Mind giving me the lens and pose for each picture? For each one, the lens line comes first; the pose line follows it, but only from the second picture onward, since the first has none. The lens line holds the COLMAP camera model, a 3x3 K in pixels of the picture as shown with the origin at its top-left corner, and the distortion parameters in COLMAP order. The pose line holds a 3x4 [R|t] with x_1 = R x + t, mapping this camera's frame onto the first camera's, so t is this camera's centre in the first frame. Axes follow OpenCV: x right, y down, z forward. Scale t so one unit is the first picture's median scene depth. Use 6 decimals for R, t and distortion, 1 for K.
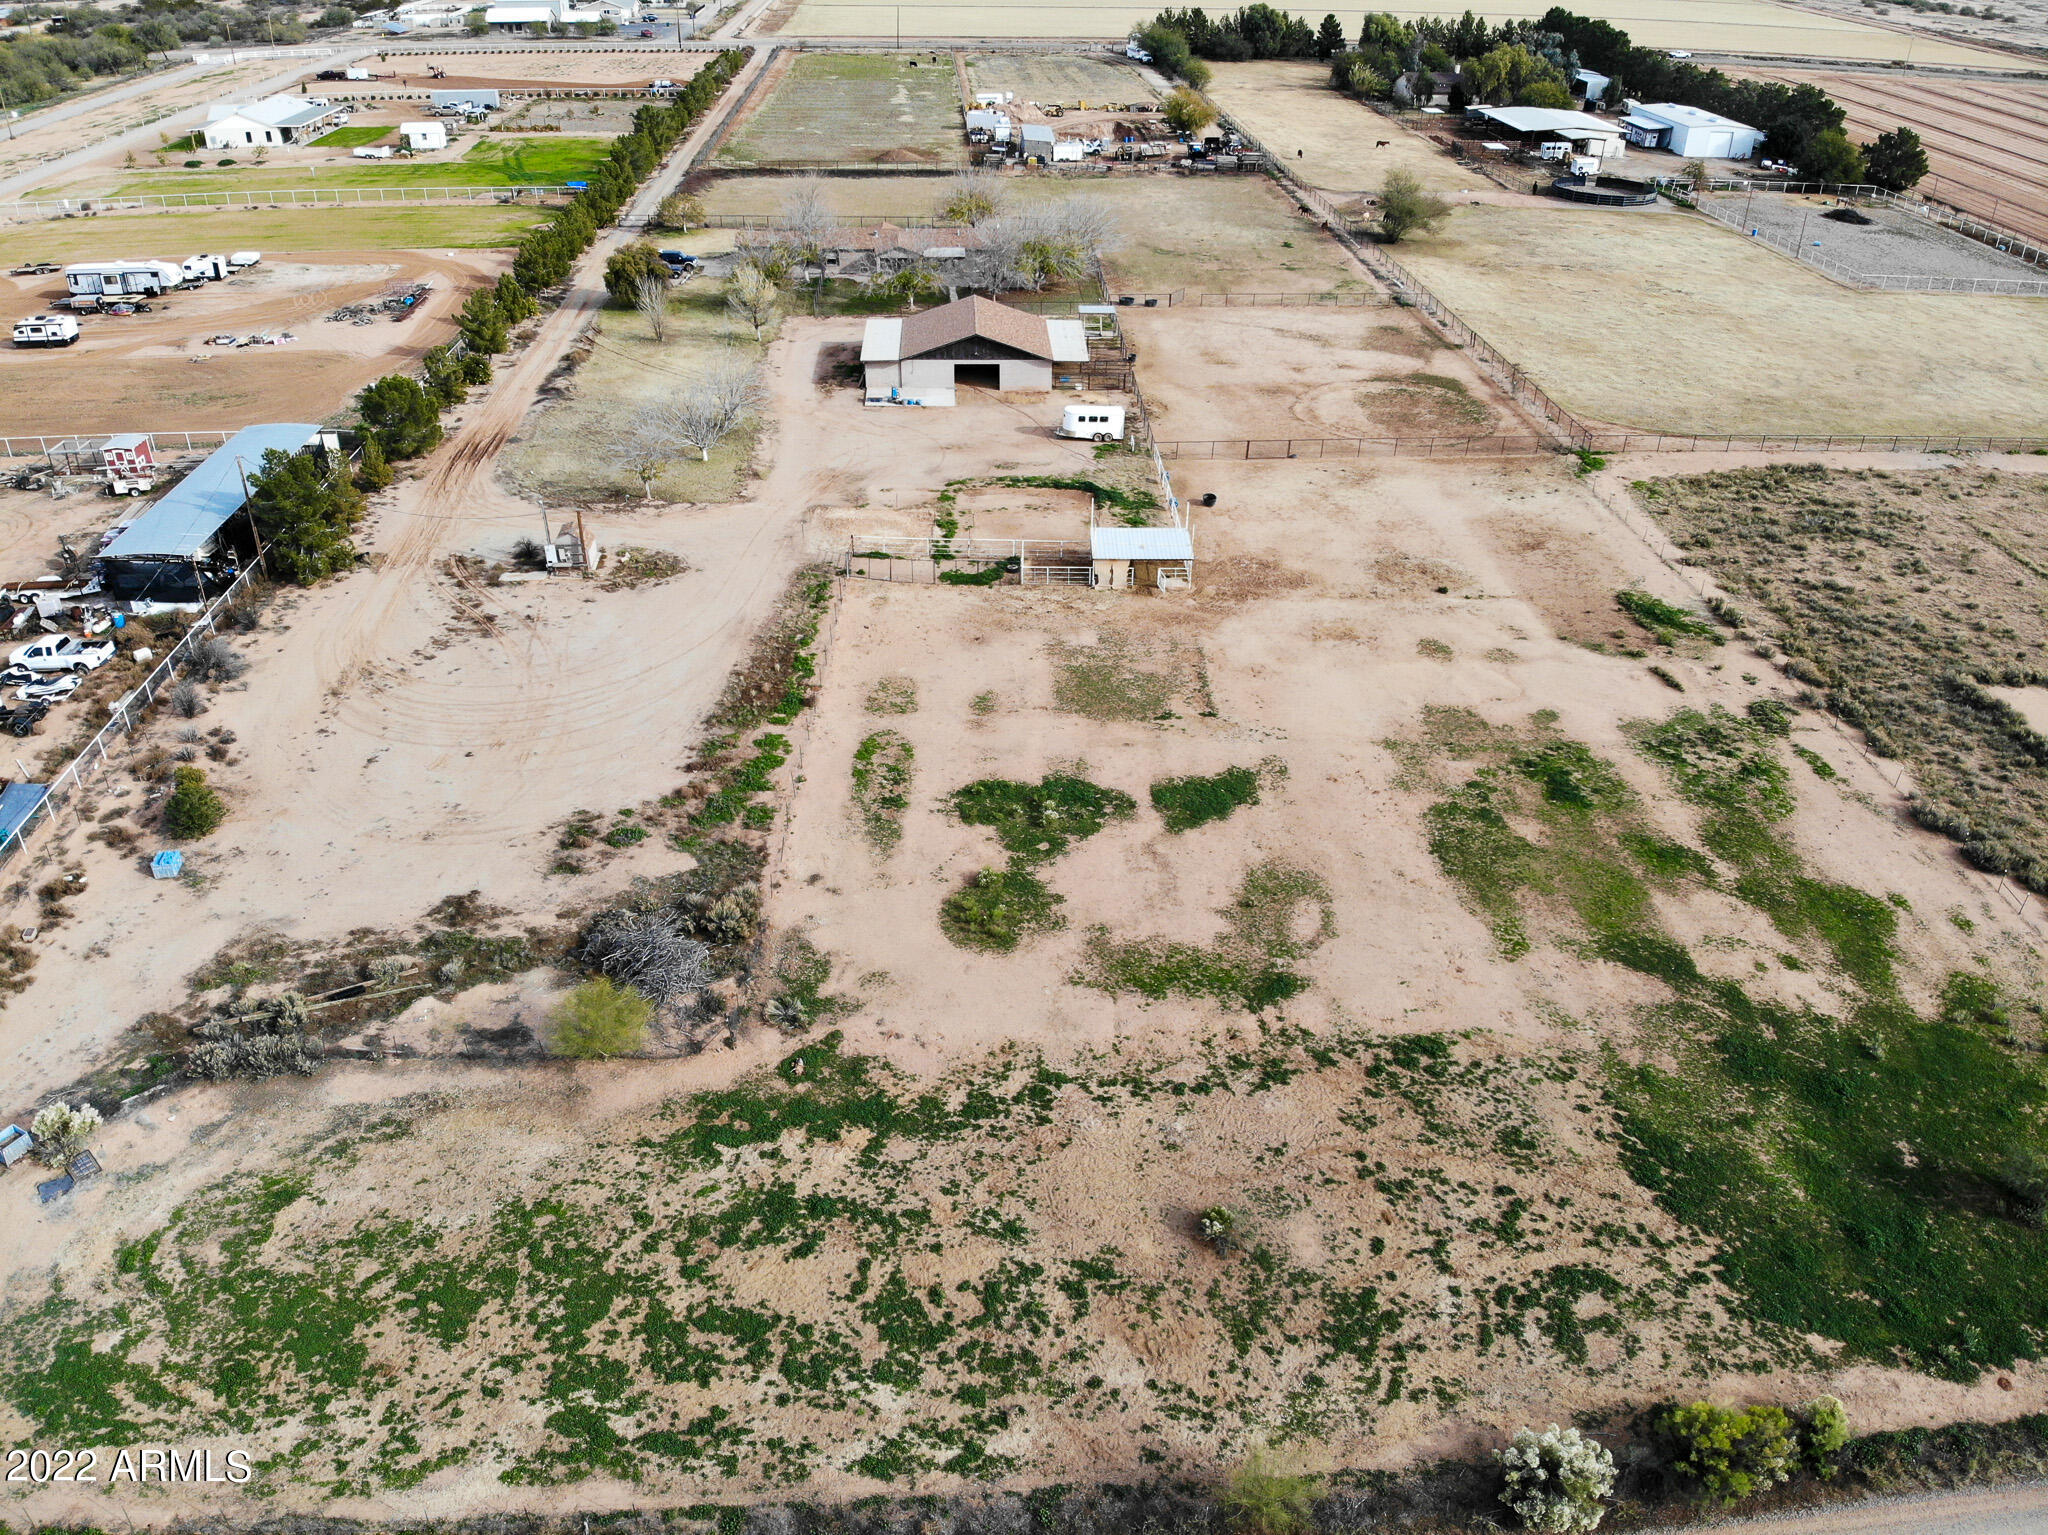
lens RADIAL K [[1513.0, 0, 1036.1], [0, 1513.0, 793.8], [0, 0, 1]] dist [0.063953, -0.177710]
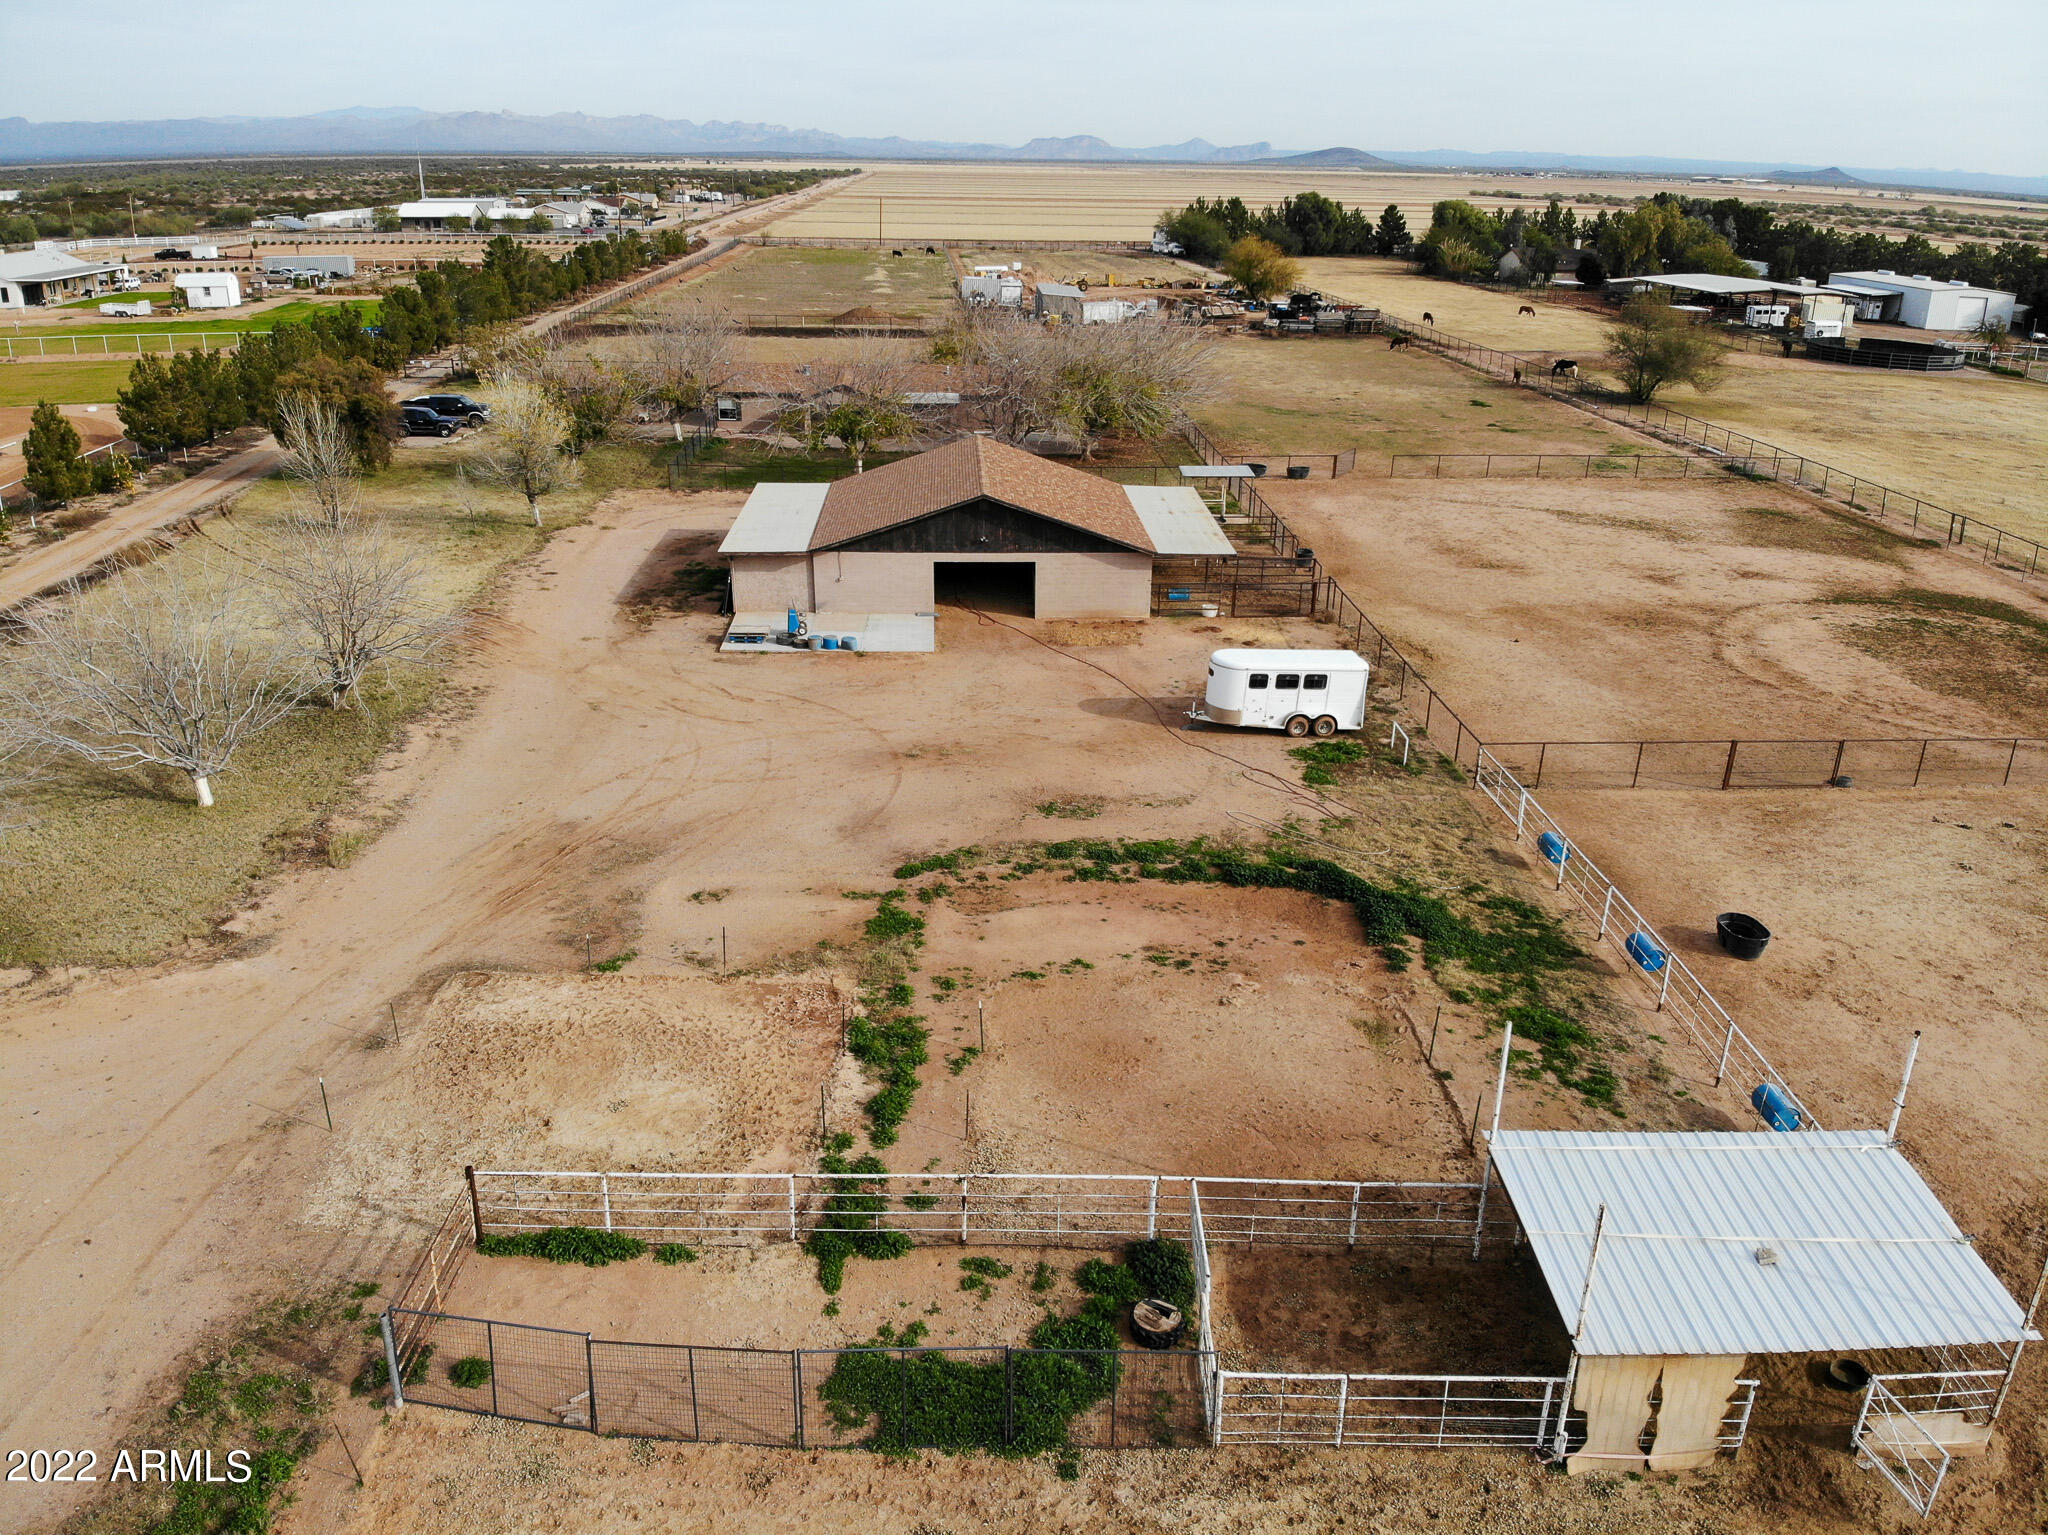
lens RADIAL K [[1513.0, 0, 1032.3], [0, 1513.0, 782.0], [0, 0, 1]] dist [0.063953, -0.177710]
pose [[0.999991, -0.000519, 0.004188, -0.041992], [0.001214, 0.985862, -0.167557, -0.230157], [-0.004042, 0.167561, 0.985853, 0.913771]]
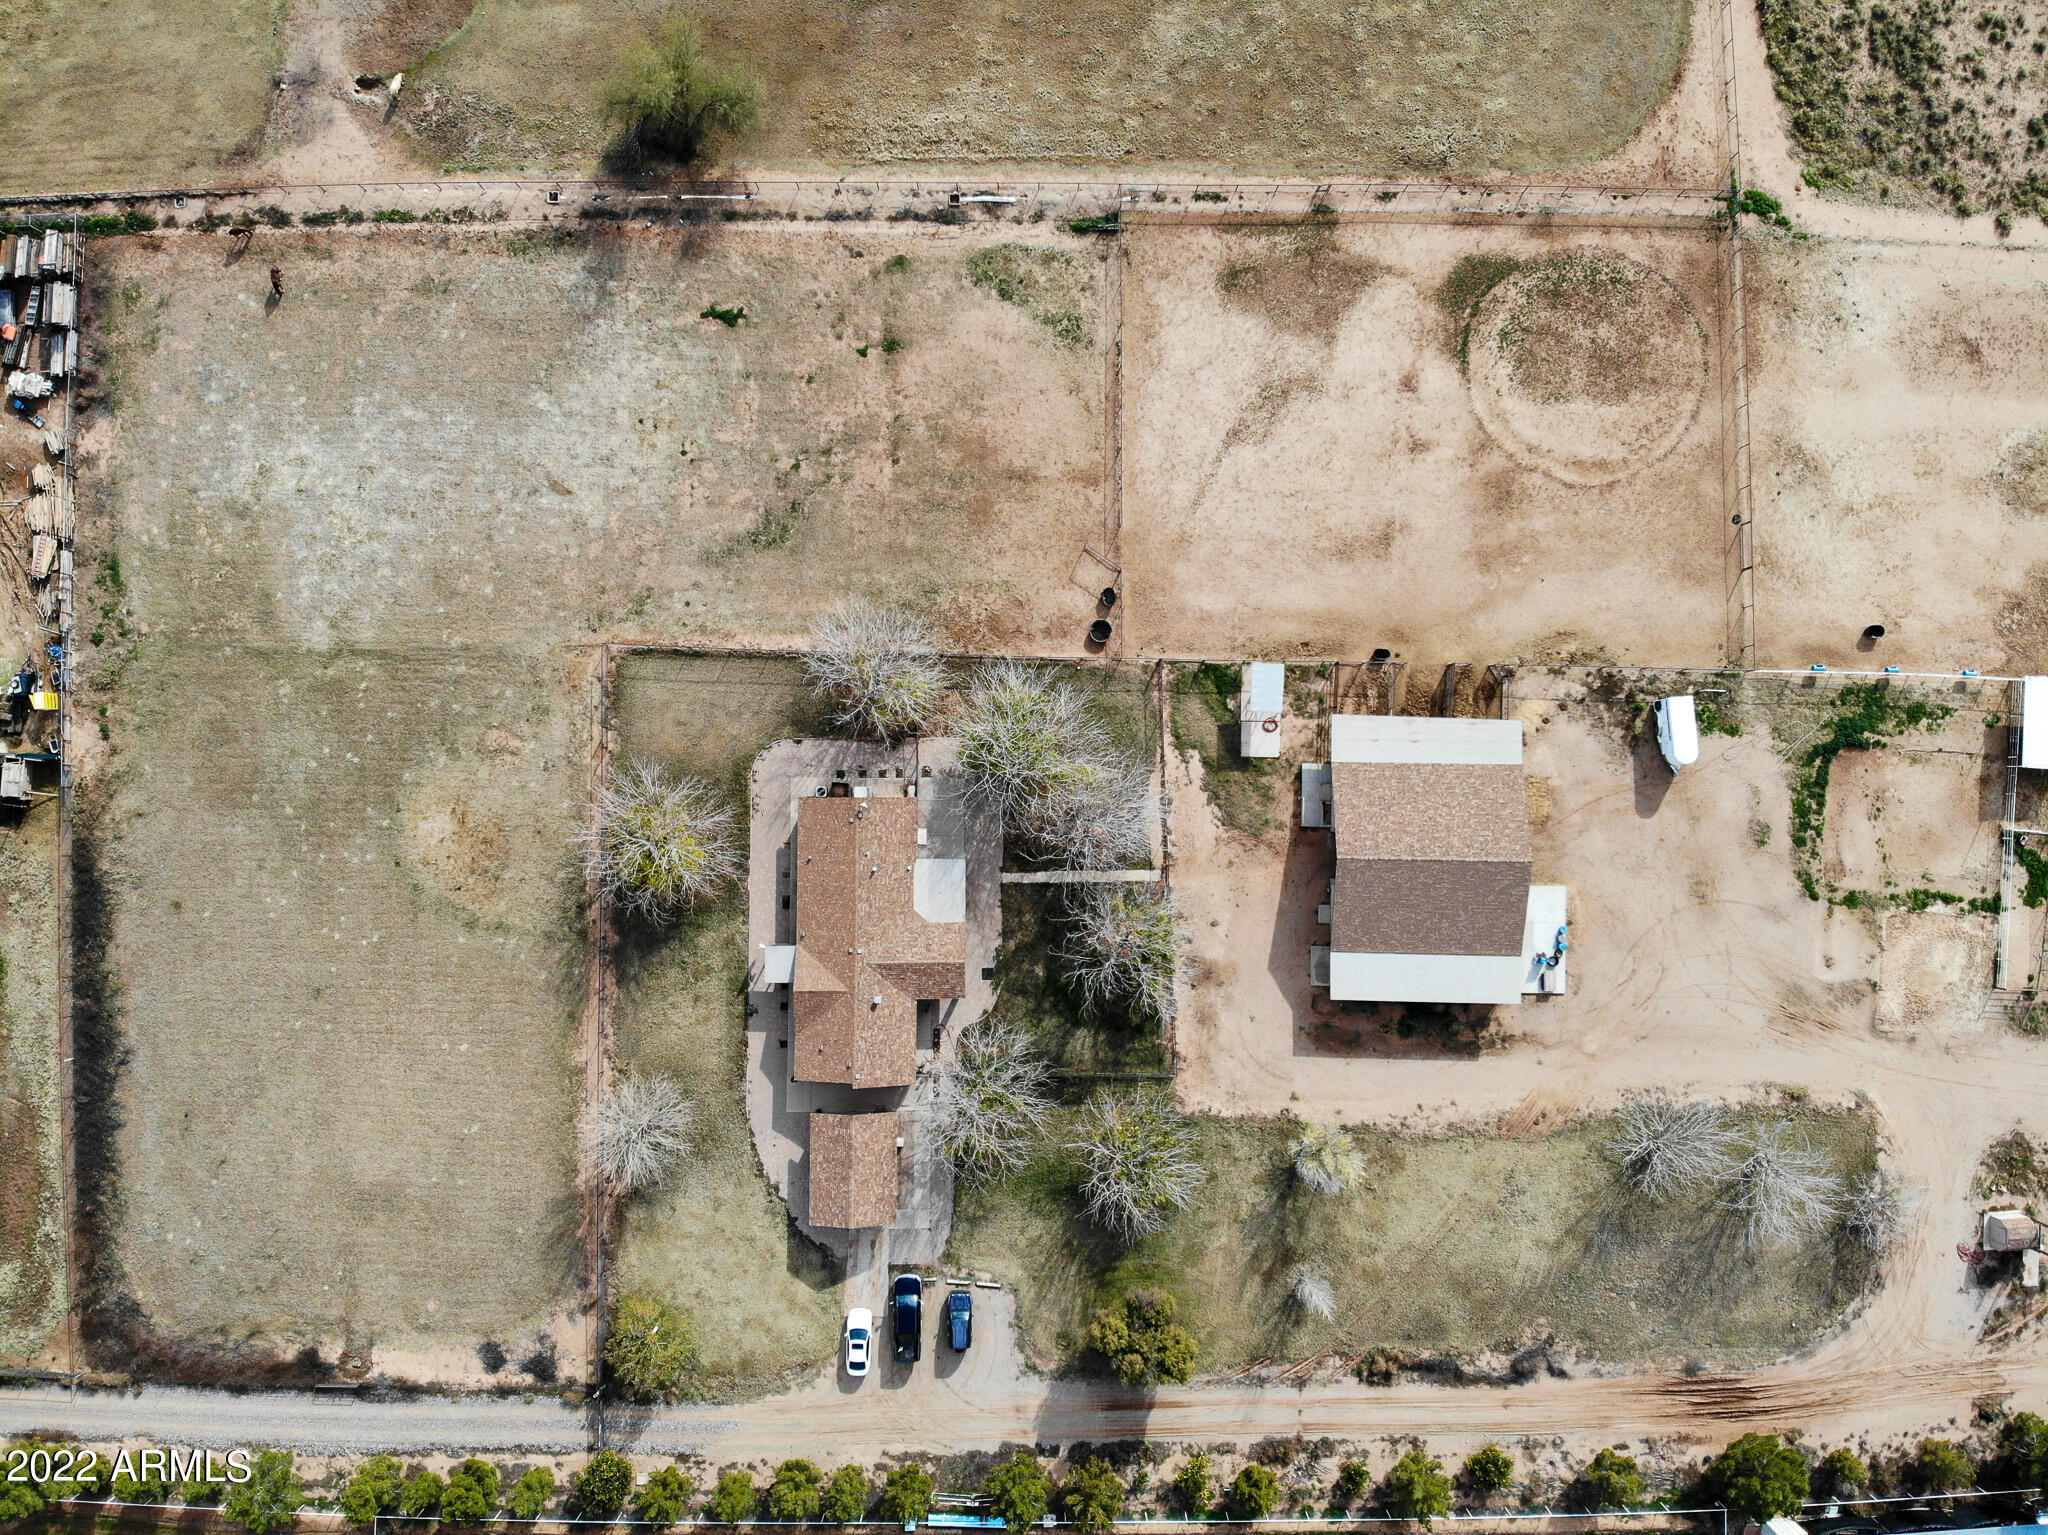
lens RADIAL K [[1513.0, 0, 1026.6], [0, 1513.0, 745.7], [0, 0, 1]] dist [0.063953, -0.177710]
pose [[0.065828, -0.997765, 0.011484, -0.008446], [0.529718, 0.044697, 0.846995, -1.743275], [-0.845615, -0.049673, 0.531477, 1.246402]]
